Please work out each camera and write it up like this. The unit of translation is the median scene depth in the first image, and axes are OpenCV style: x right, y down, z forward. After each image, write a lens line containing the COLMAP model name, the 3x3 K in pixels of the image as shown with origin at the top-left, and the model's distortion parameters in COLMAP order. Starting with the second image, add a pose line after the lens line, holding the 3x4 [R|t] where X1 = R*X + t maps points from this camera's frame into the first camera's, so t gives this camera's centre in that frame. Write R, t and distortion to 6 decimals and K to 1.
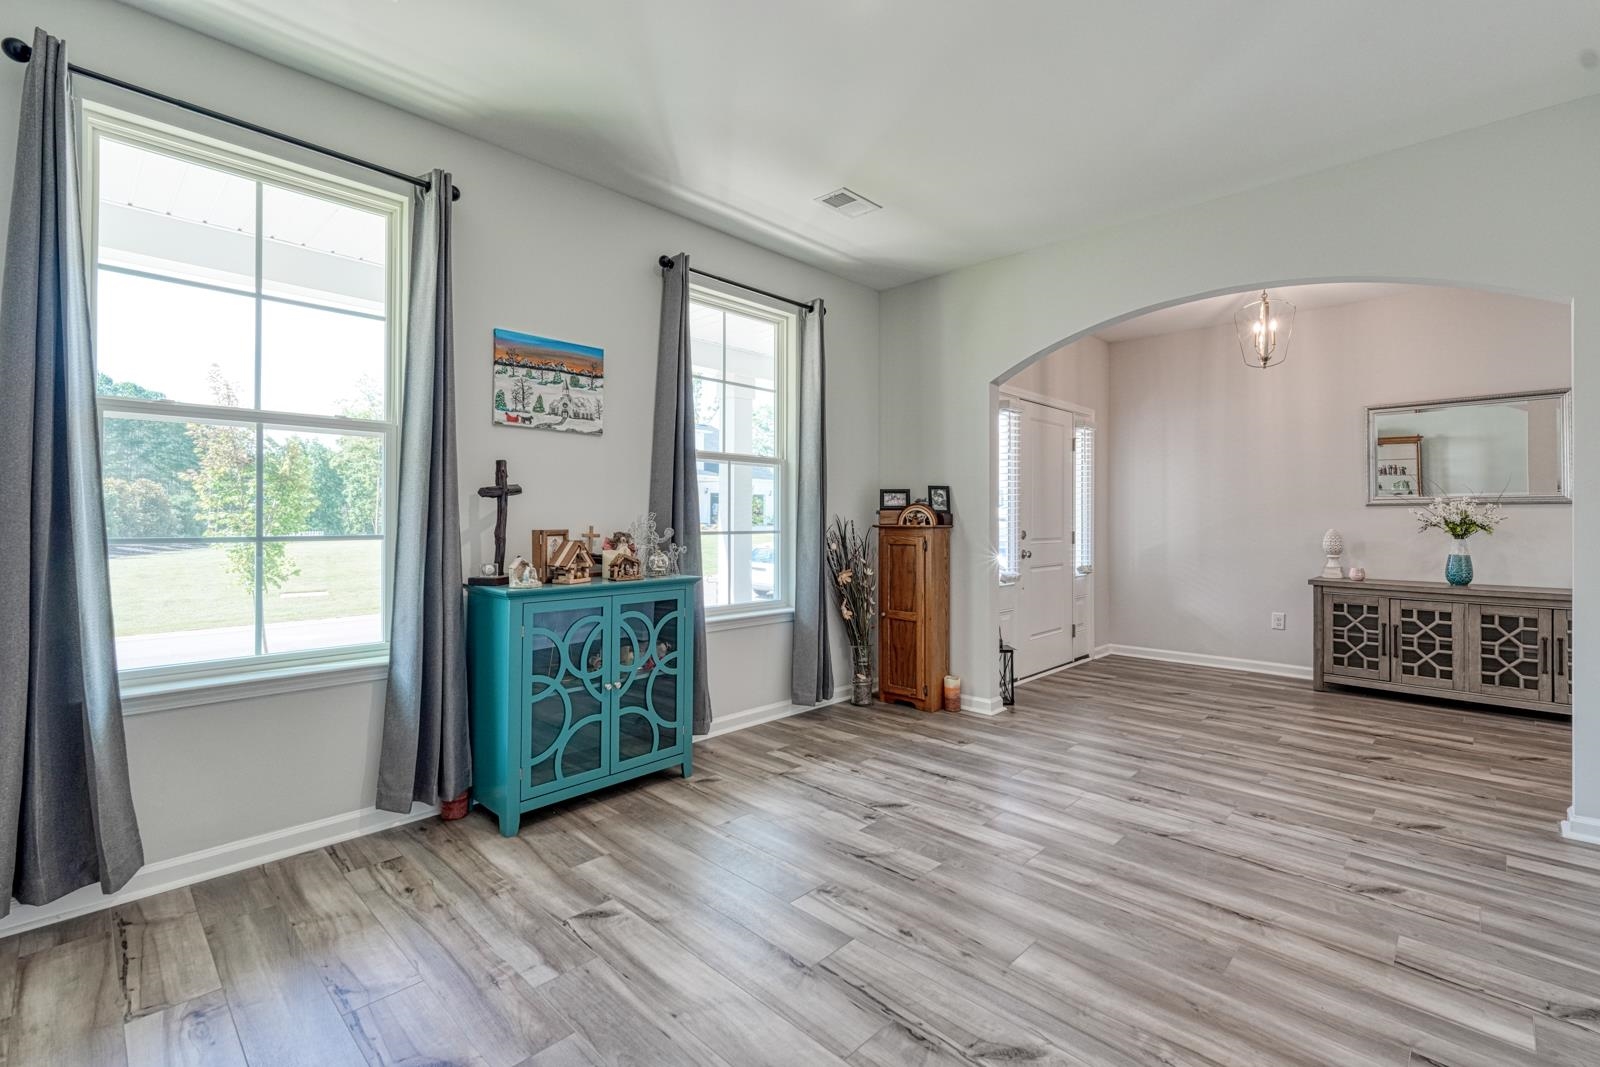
lens RADIAL K [[708.9, 0, 804.4], [0, 708.9, 510.7], [0, 0, 1]] dist [0.001345, 0.000241]
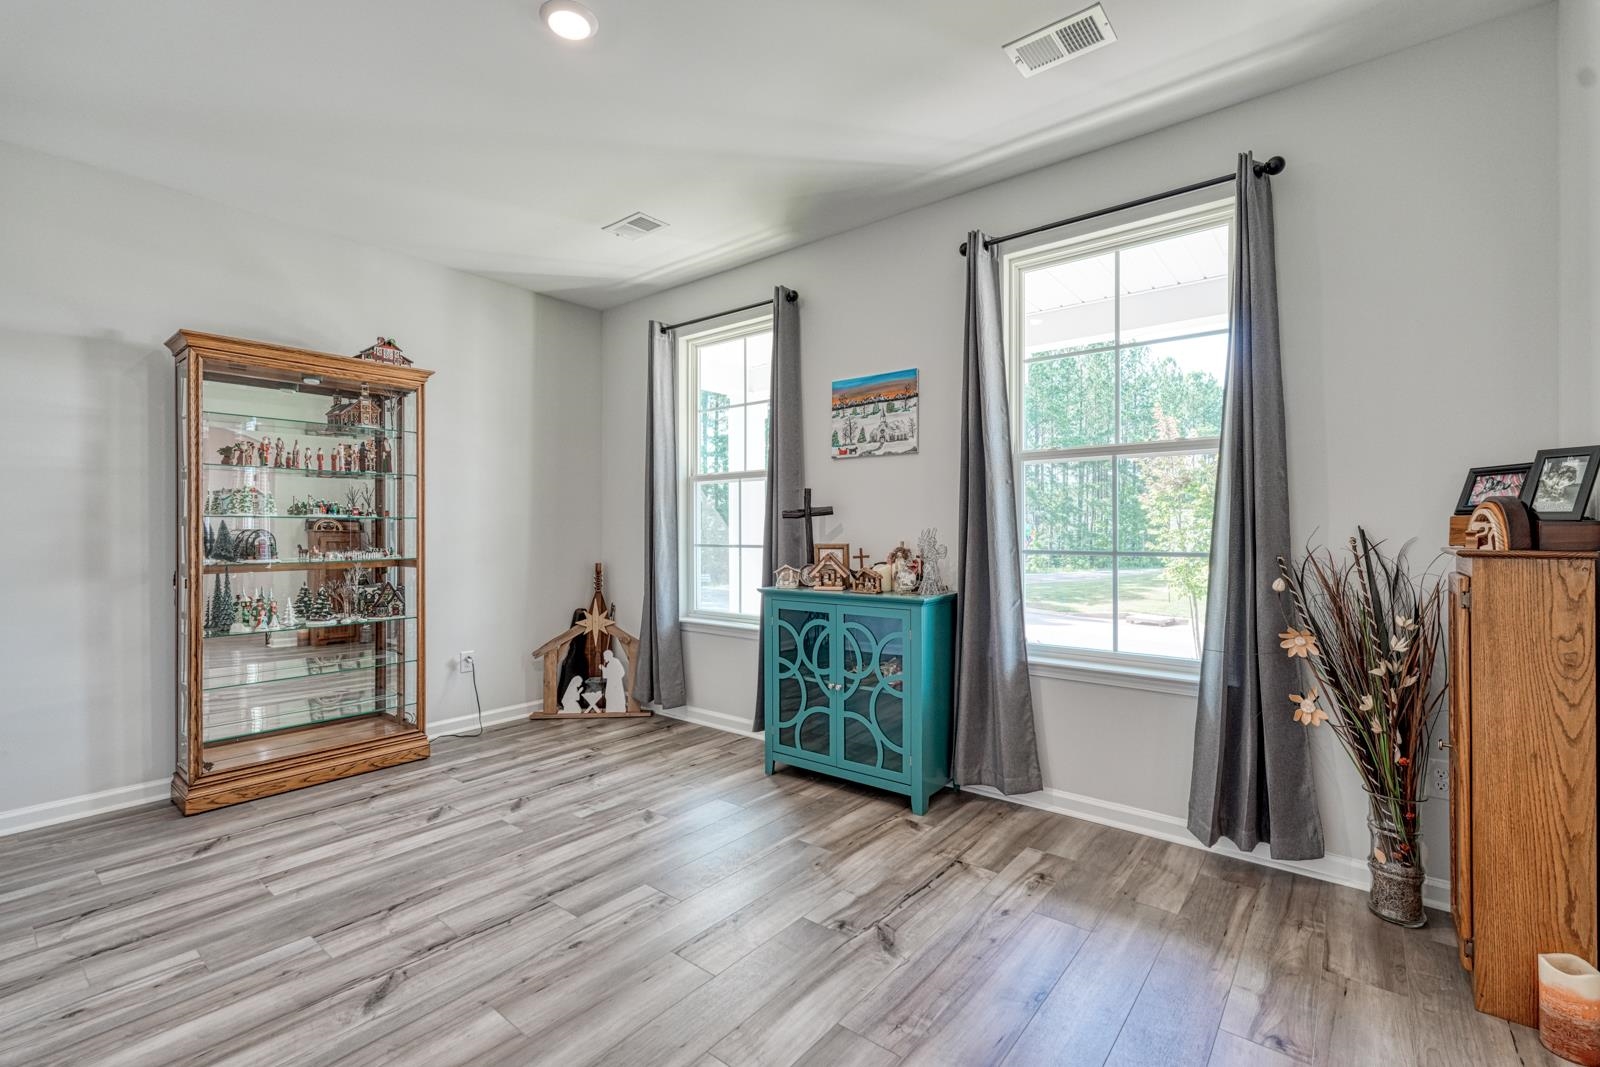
lens RADIAL K [[699.6, 0, 803.6], [0, 699.6, 529.4], [0, 0, 1]] dist [-0.000287, 0.000575]
pose [[0.090945, -0.005988, -0.995838, 0.728920], [0.012649, 0.999908, -0.004857, 0.007276], [0.995776, -0.012155, 0.091013, 0.772982]]
